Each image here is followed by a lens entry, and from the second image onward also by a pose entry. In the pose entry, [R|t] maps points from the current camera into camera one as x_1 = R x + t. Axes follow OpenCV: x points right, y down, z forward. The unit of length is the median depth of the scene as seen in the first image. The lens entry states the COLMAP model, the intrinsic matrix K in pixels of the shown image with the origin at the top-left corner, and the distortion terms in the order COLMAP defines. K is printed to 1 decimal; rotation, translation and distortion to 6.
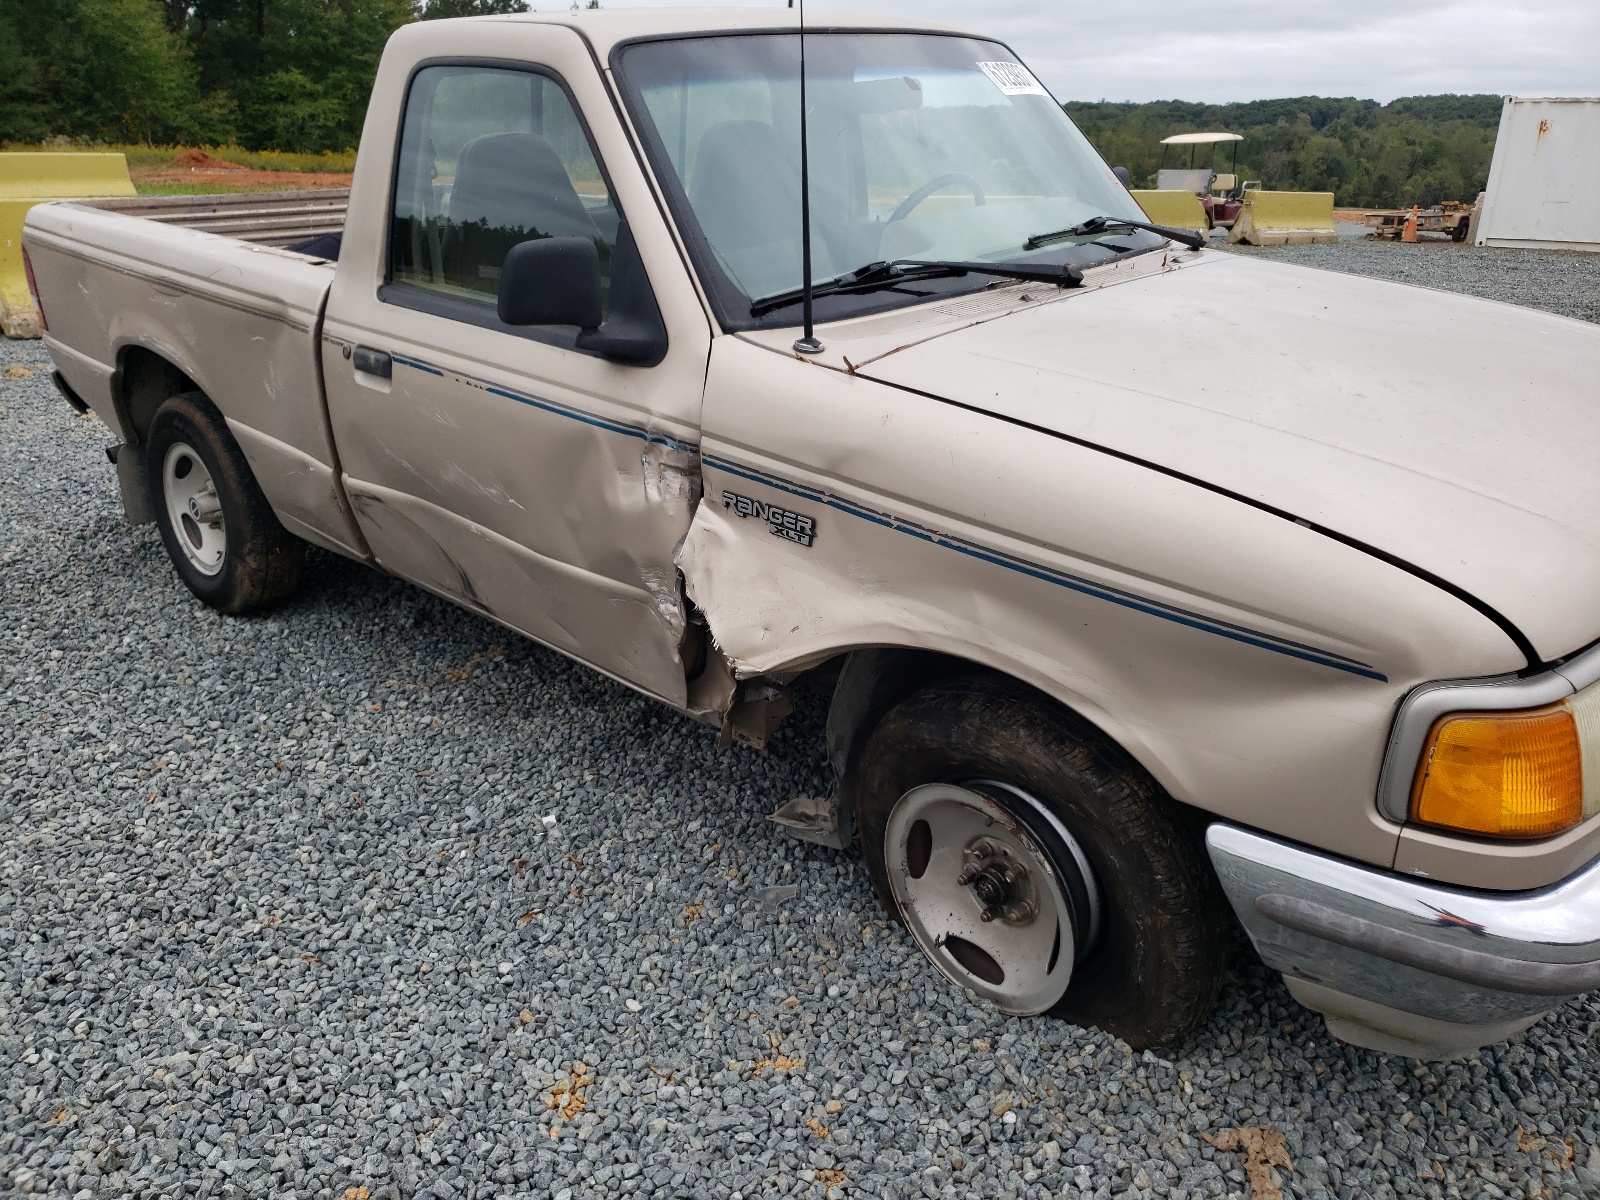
lens RADIAL K [[1215.4, 0, 792.4], [0, 1215.4, 598.7], [0, 0, 1]] dist [0.010195, -0.007466]
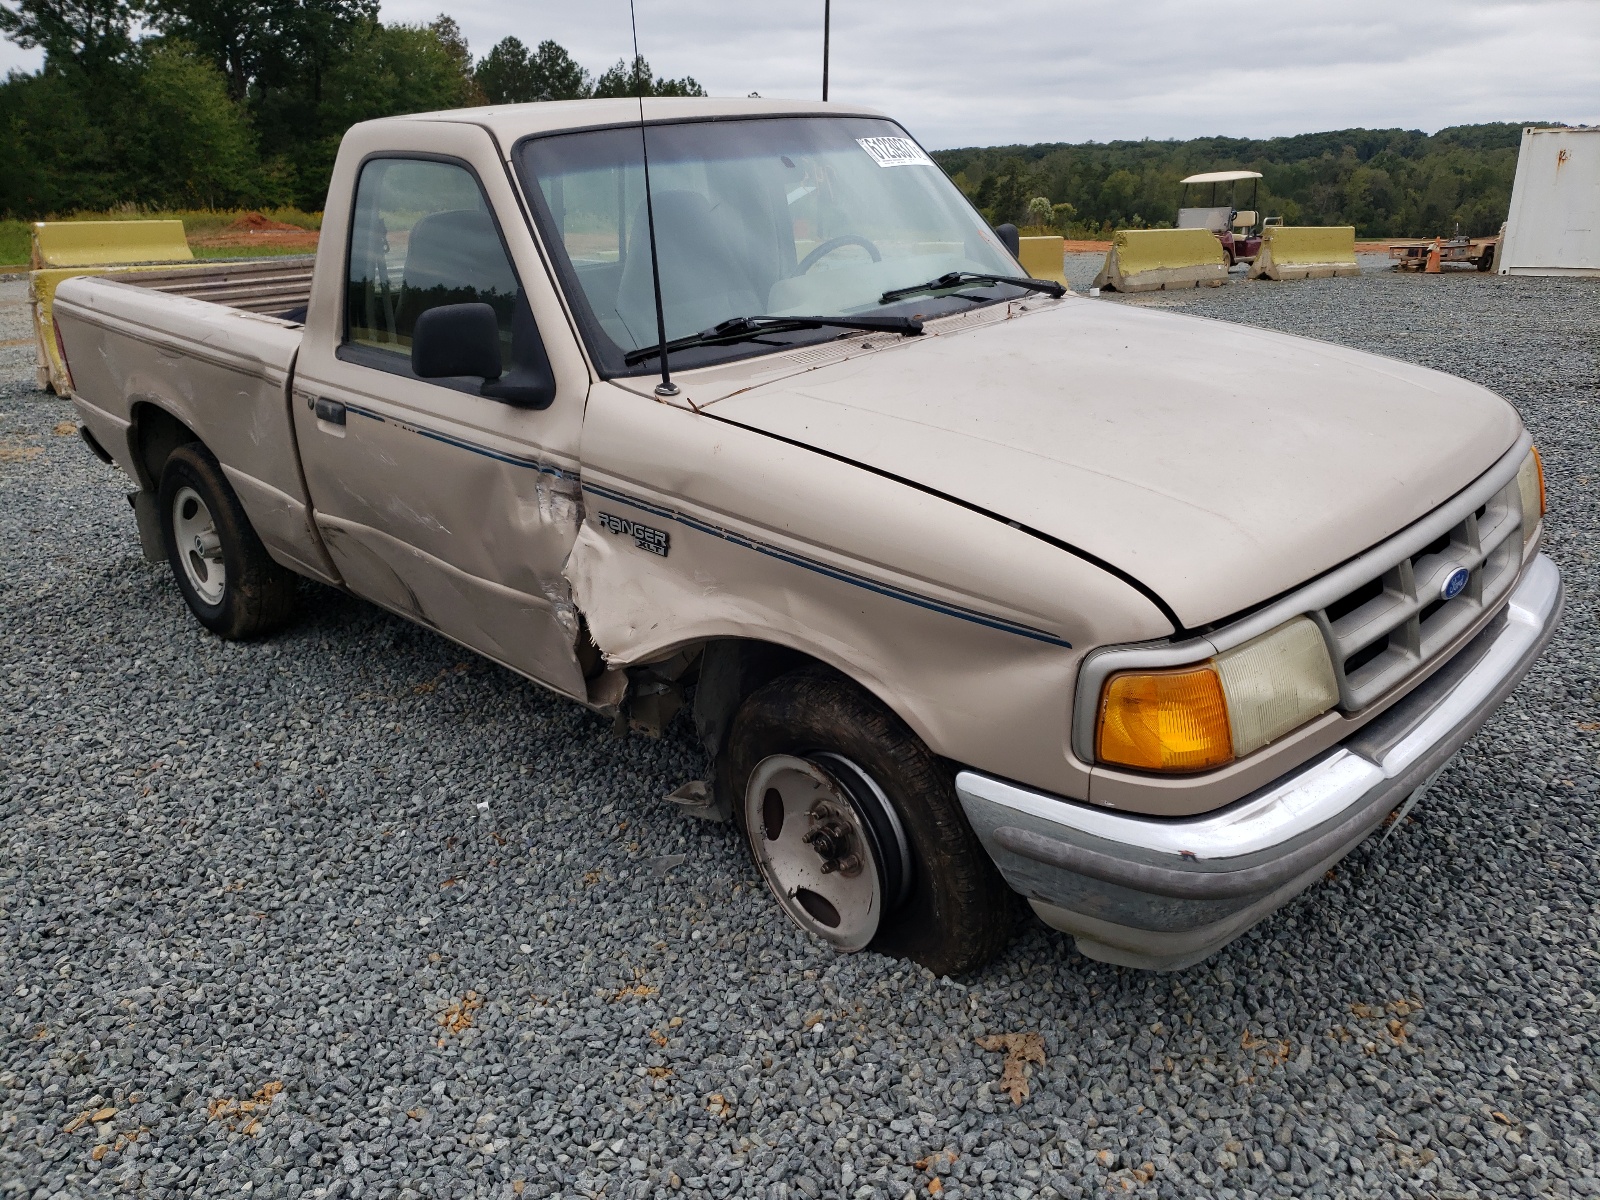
lens RADIAL K [[1215.4, 0, 809.0], [0, 1215.4, 602.5], [0, 0, 1]] dist [0.010195, -0.007466]
pose [[0.999379, -0.016938, -0.030913, 0.175483], [0.015971, 0.999384, -0.031260, 0.038057], [0.031424, 0.030747, 0.999033, -0.170094]]
